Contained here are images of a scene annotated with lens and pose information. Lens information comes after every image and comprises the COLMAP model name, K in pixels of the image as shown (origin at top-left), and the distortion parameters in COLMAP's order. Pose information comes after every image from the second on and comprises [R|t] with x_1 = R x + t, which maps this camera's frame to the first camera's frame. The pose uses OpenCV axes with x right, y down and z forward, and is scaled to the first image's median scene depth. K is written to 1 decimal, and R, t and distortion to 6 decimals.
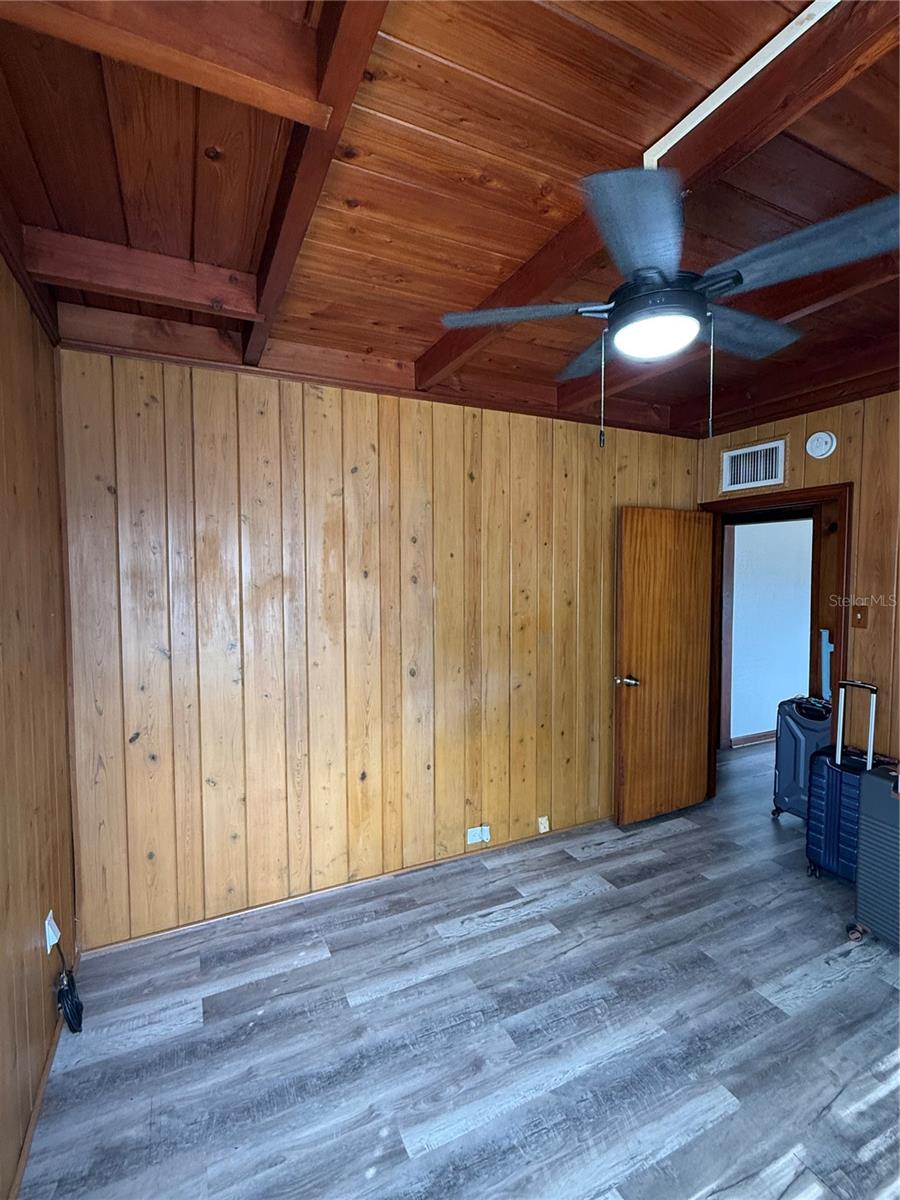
lens RADIAL K [[549.9, 0, 448.1], [0, 549.9, 599.2], [0, 0, 1]] dist [0.000600, -0.000353]
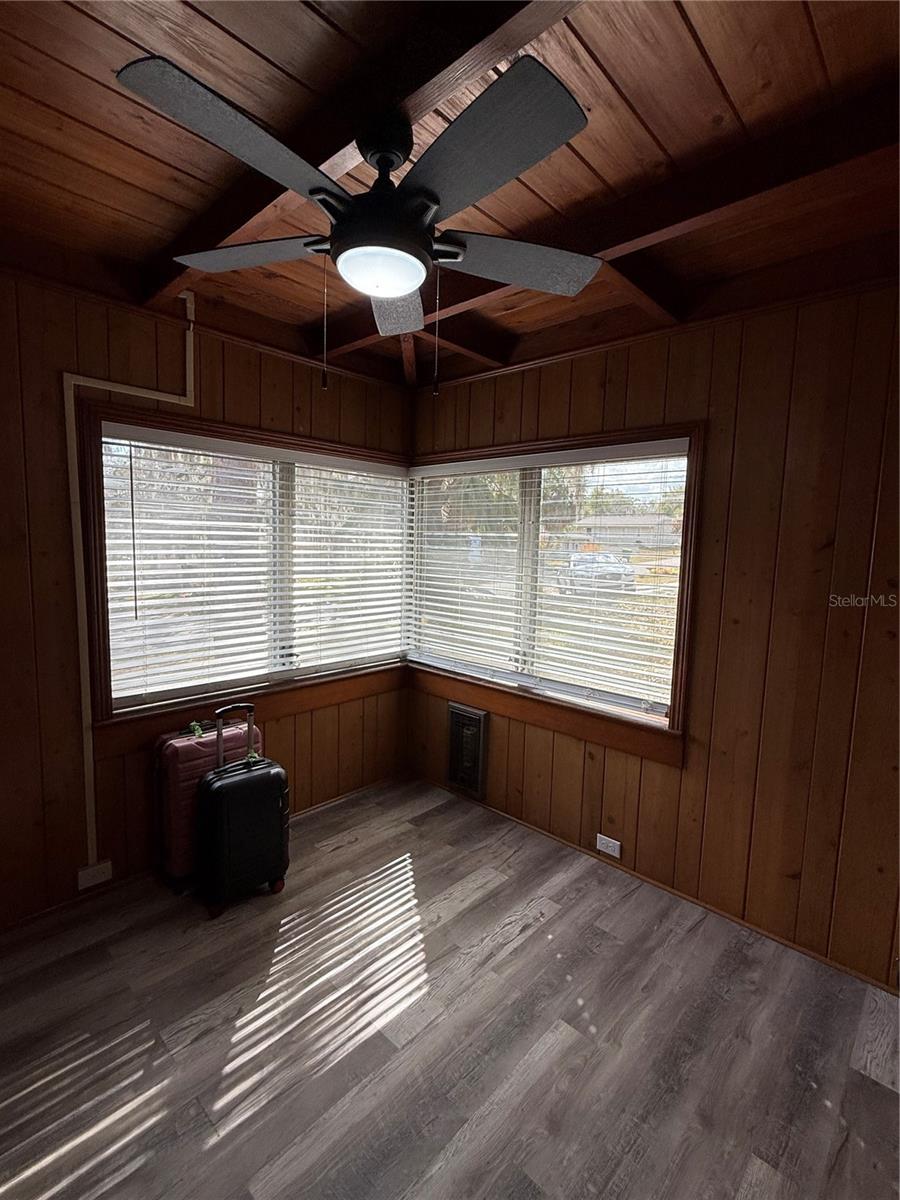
lens RADIAL K [[549.9, 0, 450.7], [0, 549.9, 598.5], [0, 0, 1]] dist [0.000600, -0.000353]
pose [[-0.931982, 0.017853, -0.362065, 0.506193], [-0.042630, 0.986458, 0.158376, -0.078057], [0.359990, 0.163038, -0.918600, 1.631008]]
